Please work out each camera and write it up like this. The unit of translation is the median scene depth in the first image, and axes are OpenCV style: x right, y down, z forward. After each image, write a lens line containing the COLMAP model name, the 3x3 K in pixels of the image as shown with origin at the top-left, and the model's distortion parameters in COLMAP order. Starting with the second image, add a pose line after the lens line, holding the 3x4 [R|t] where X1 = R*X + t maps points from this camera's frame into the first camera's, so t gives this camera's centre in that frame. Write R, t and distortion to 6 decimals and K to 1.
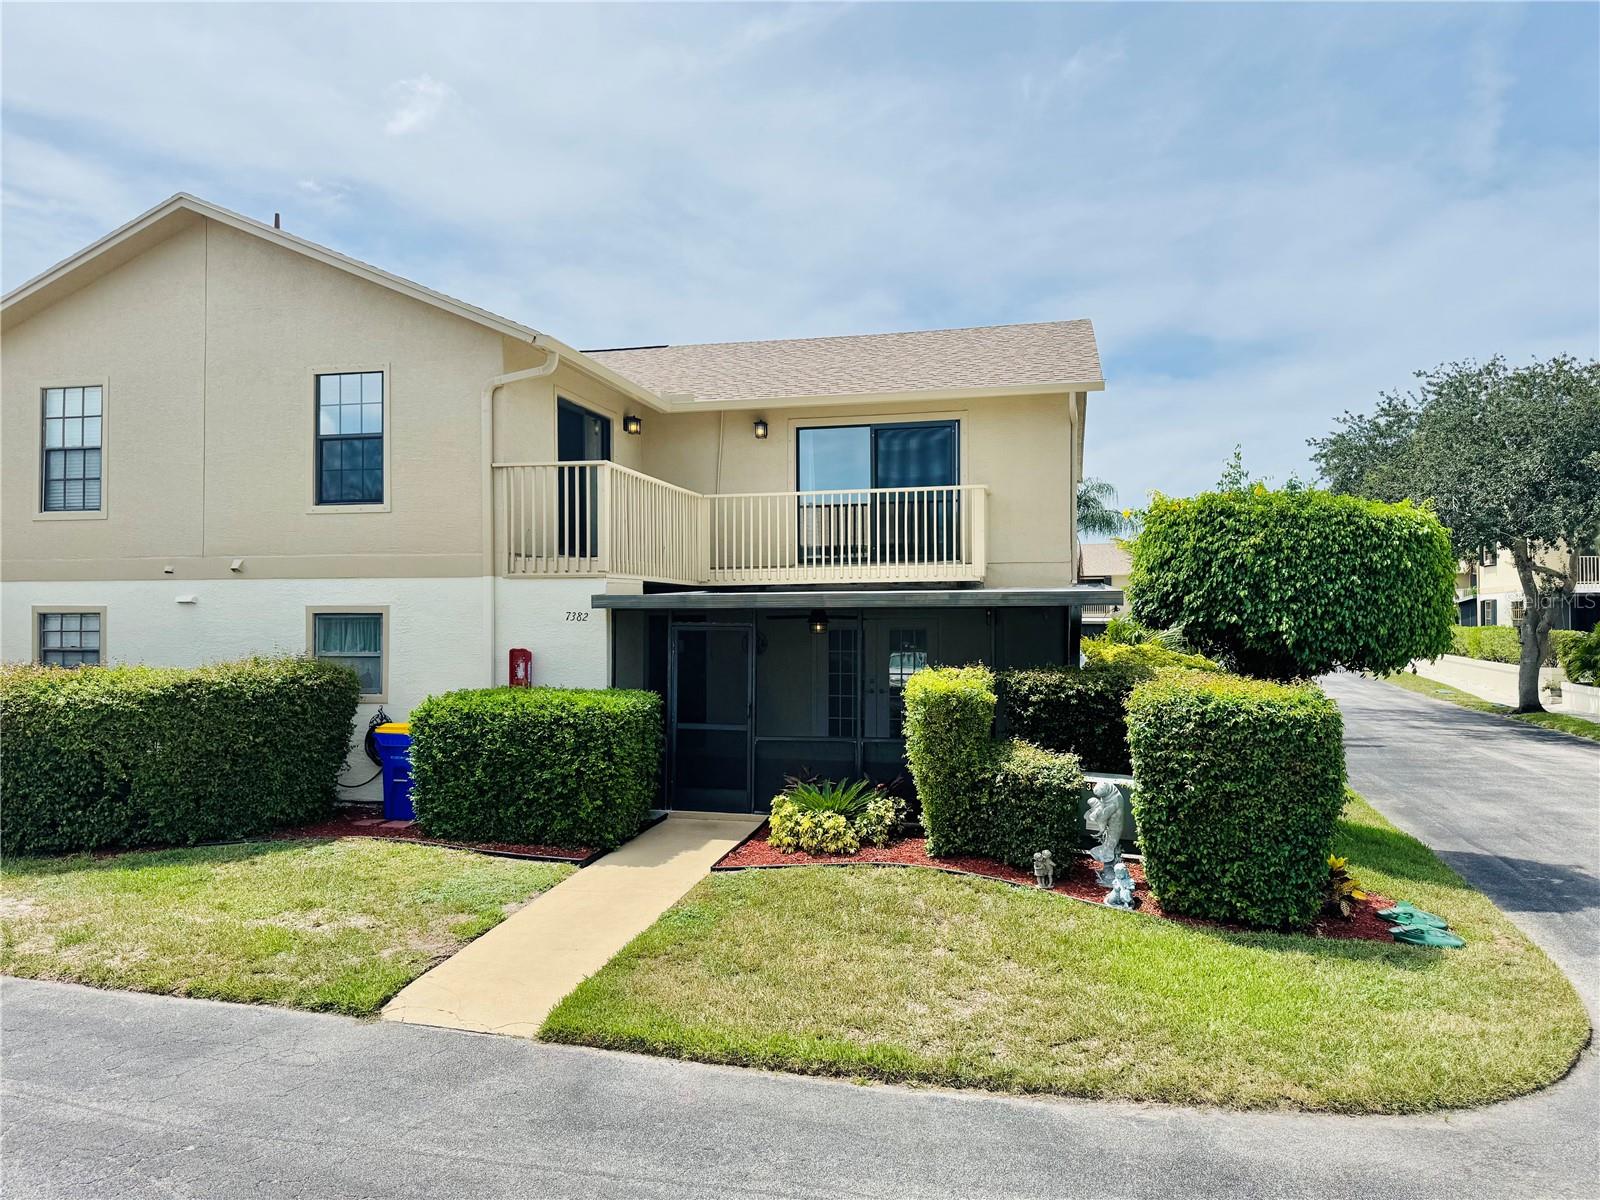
lens RADIAL K [[1096.3, 0, 779.1], [0, 1096.3, 599.7], [0, 0, 1]] dist [0.102711, -0.158267]
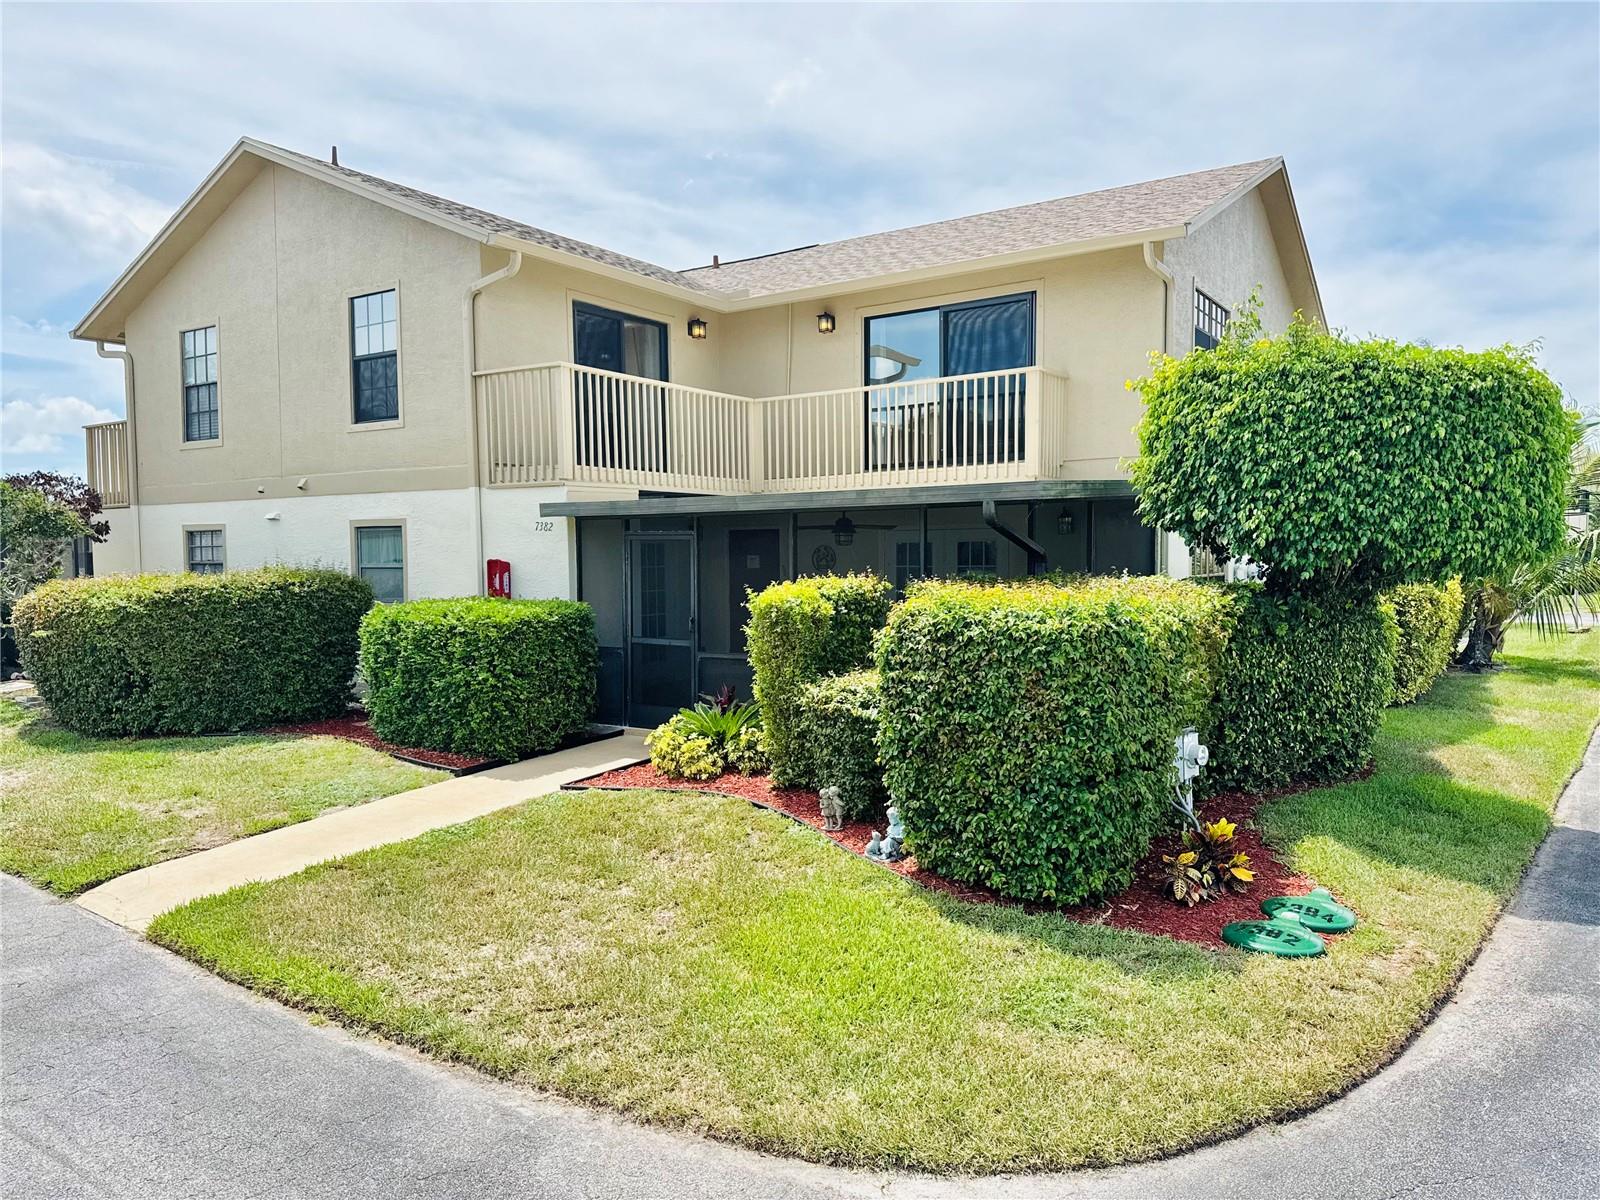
lens RADIAL K [[1096.3, 0, 779.1], [0, 1096.3, 599.7], [0, 0, 1]] dist [0.102711, -0.158267]
pose [[0.940470, 0.008599, -0.339769, 0.390077], [0.013452, 0.997955, 0.062491, 0.025091], [0.339611, -0.063341, 0.938431, 0.167956]]
